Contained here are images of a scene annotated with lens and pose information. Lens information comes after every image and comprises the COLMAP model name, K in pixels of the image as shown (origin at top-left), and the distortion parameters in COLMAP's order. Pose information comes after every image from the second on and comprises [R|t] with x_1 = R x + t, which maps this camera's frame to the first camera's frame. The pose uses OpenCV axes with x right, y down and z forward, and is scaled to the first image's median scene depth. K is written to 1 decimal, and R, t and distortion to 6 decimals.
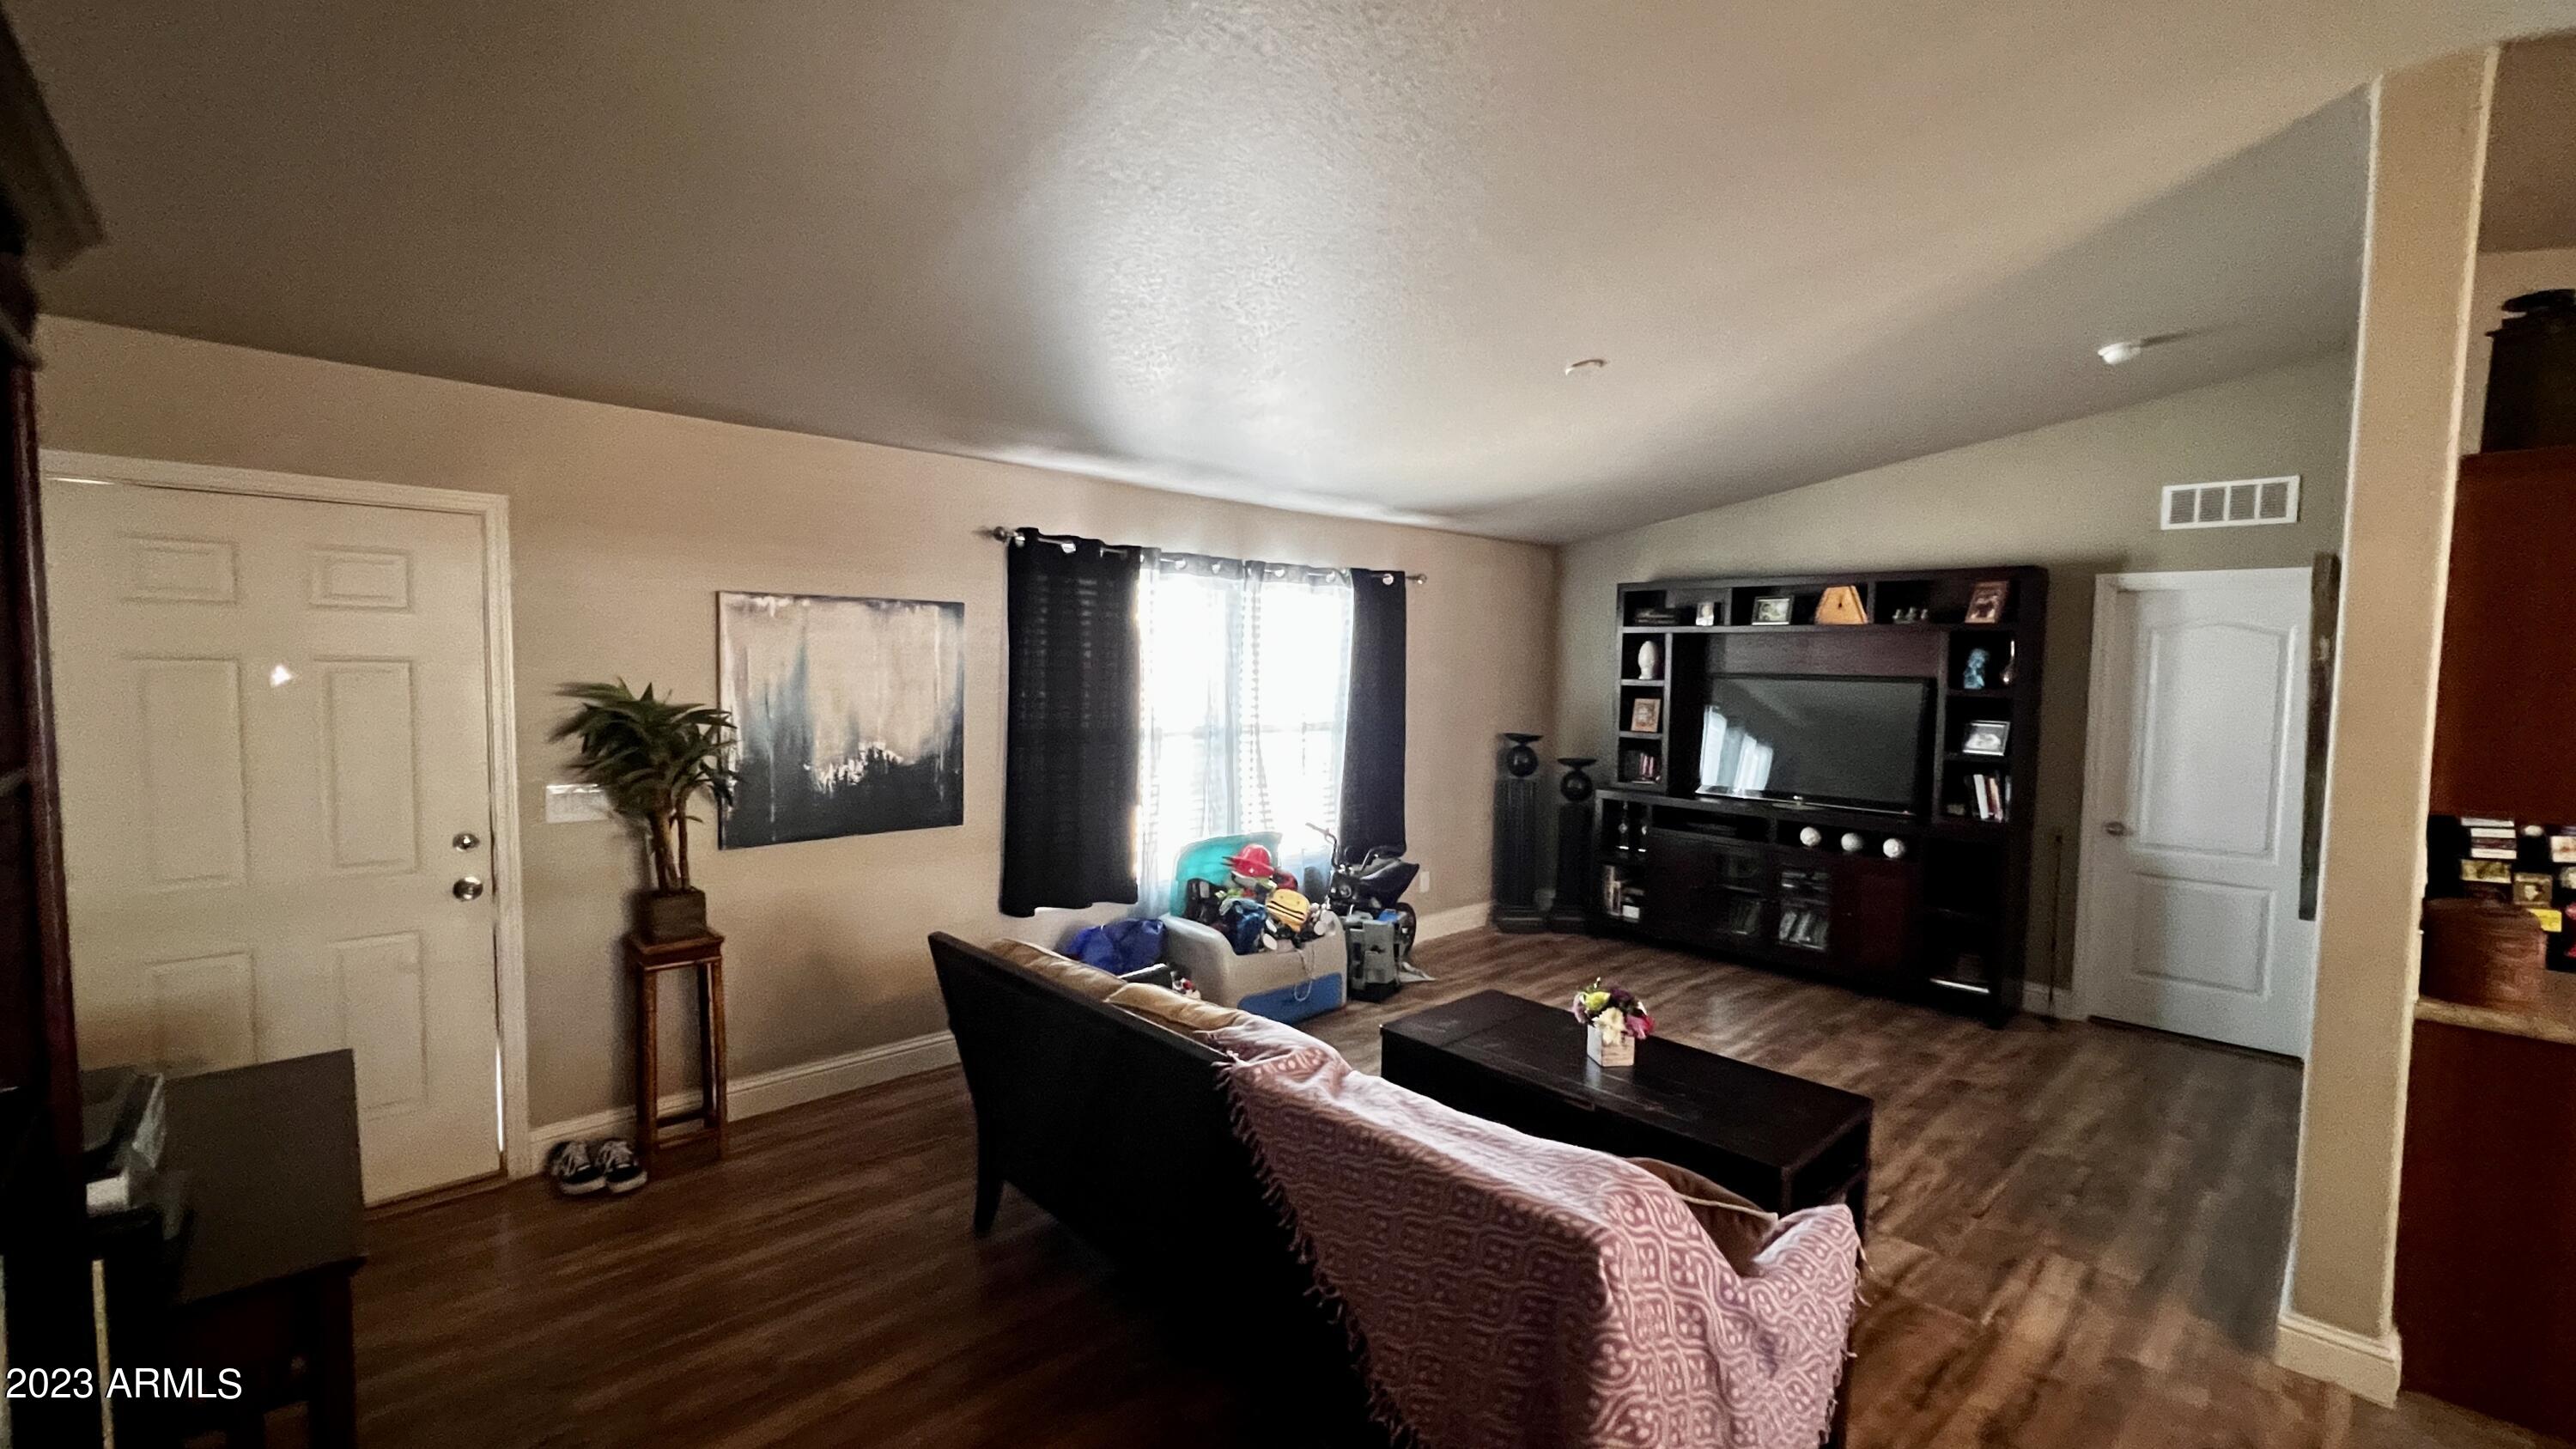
lens RADIAL K [[1071.8, 0, 1288.0], [0, 1071.8, 724.5], [0, 0, 1]] dist [-0.001493, -0.007432]
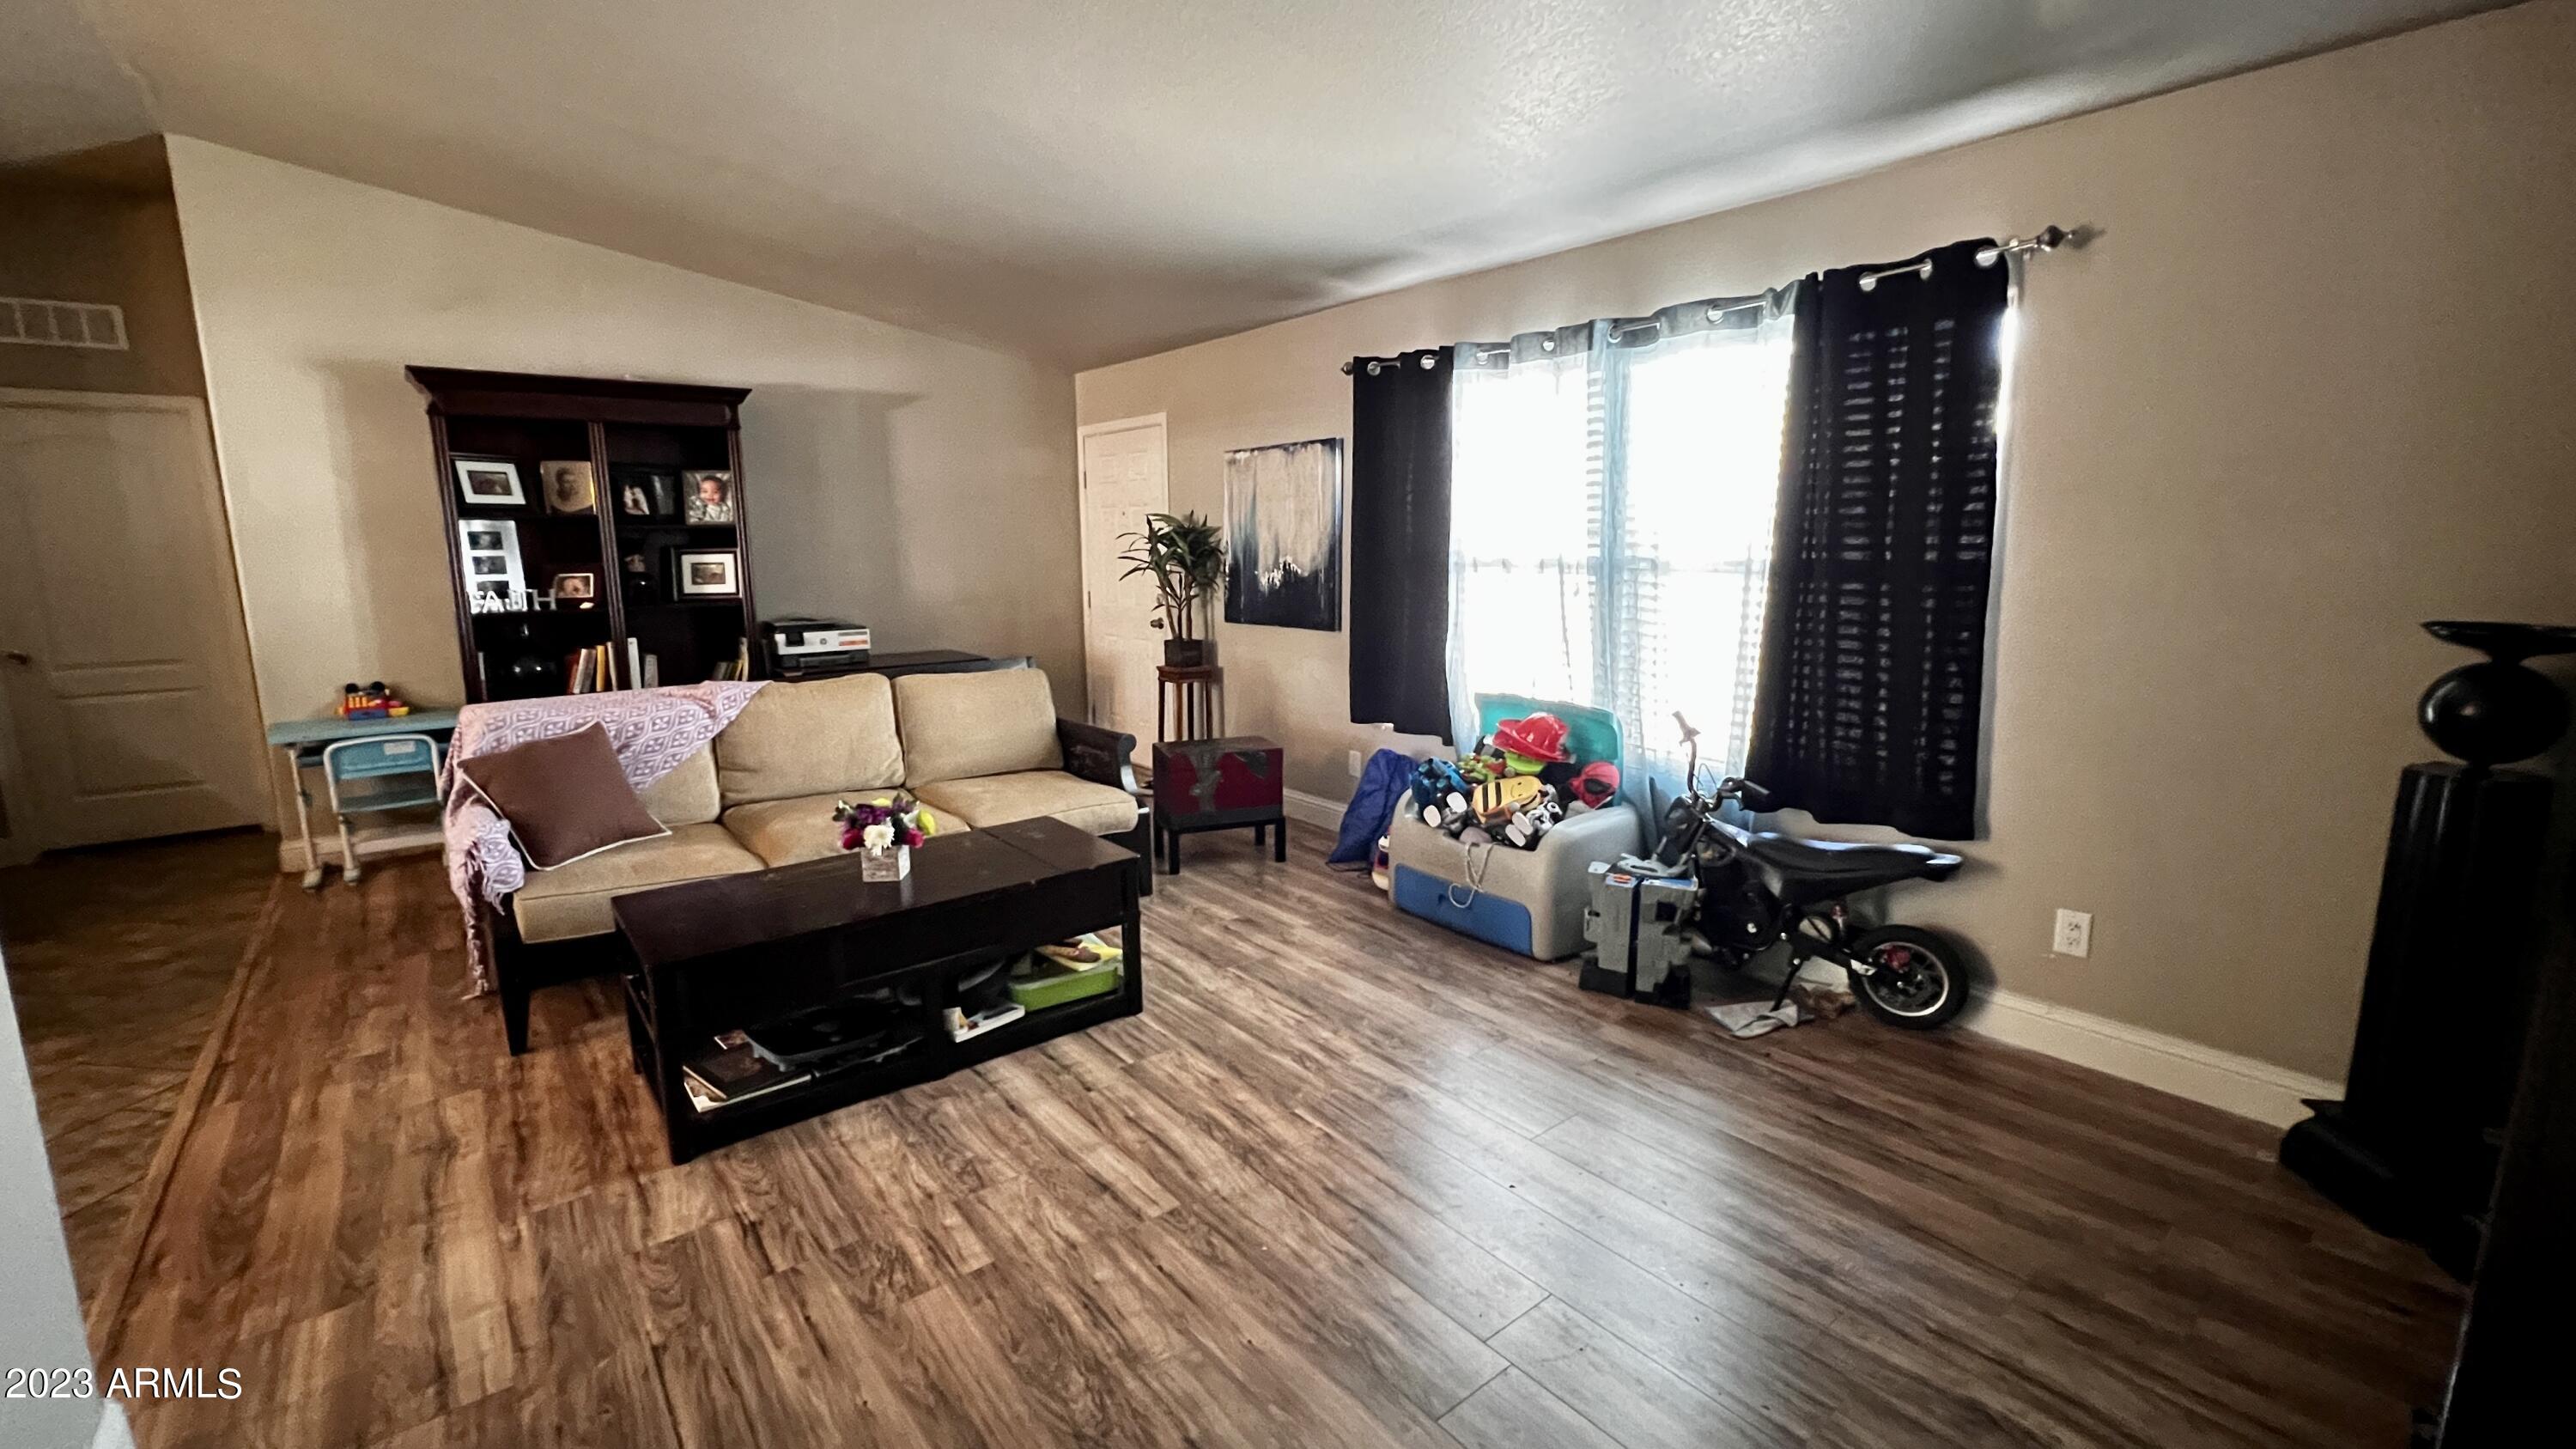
lens RADIAL K [[1069.3, 0, 1279.9], [0, 1069.3, 720.7], [0, 0, 1]] dist [-0.001523, -0.000172]
pose [[-0.088547, 0.155687, -0.983830, 1.092079], [-0.047682, 0.985915, 0.160308, 0.005836], [0.994930, 0.061105, -0.079877, 1.306930]]
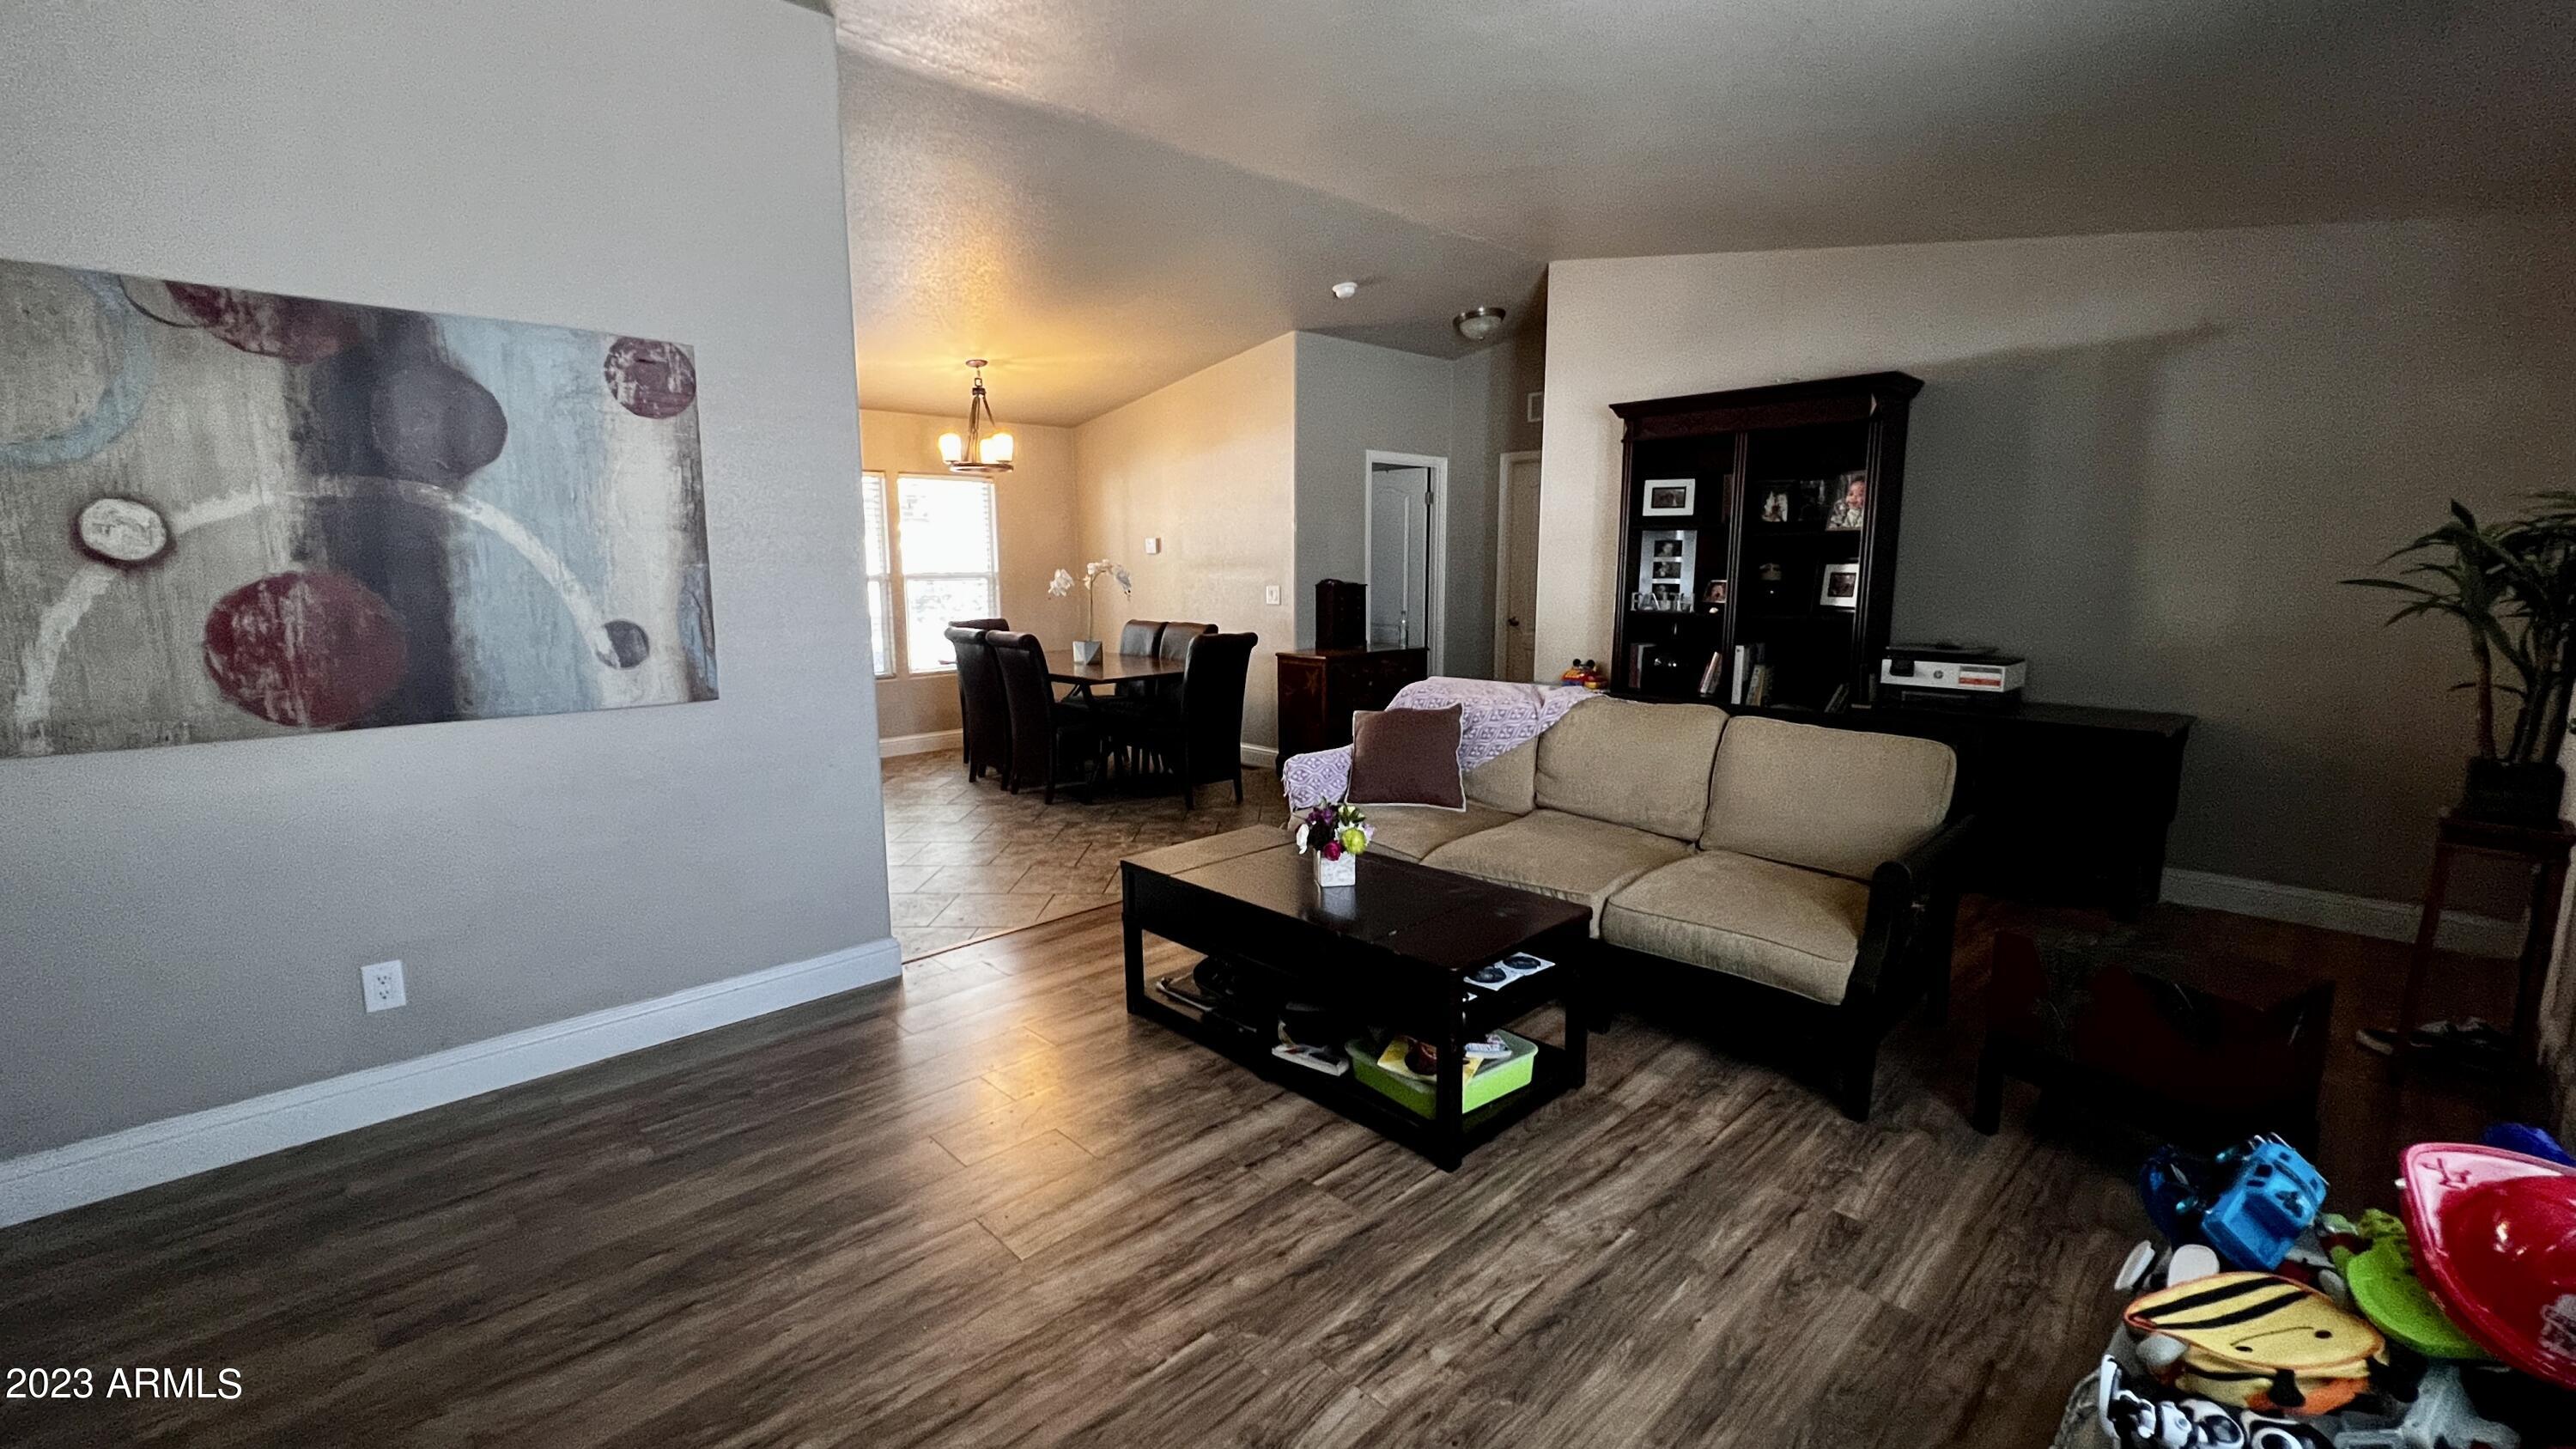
lens RADIAL K [[1069.3, 0, 1279.9], [0, 1069.3, 720.7], [0, 0, 1]] dist [-0.001523, -0.000172]
pose [[-0.999932, -0.007835, -0.008601, 0.328278], [-0.009443, 0.978383, 0.206584, -0.026285], [0.006796, 0.206652, -0.978391, 1.767777]]
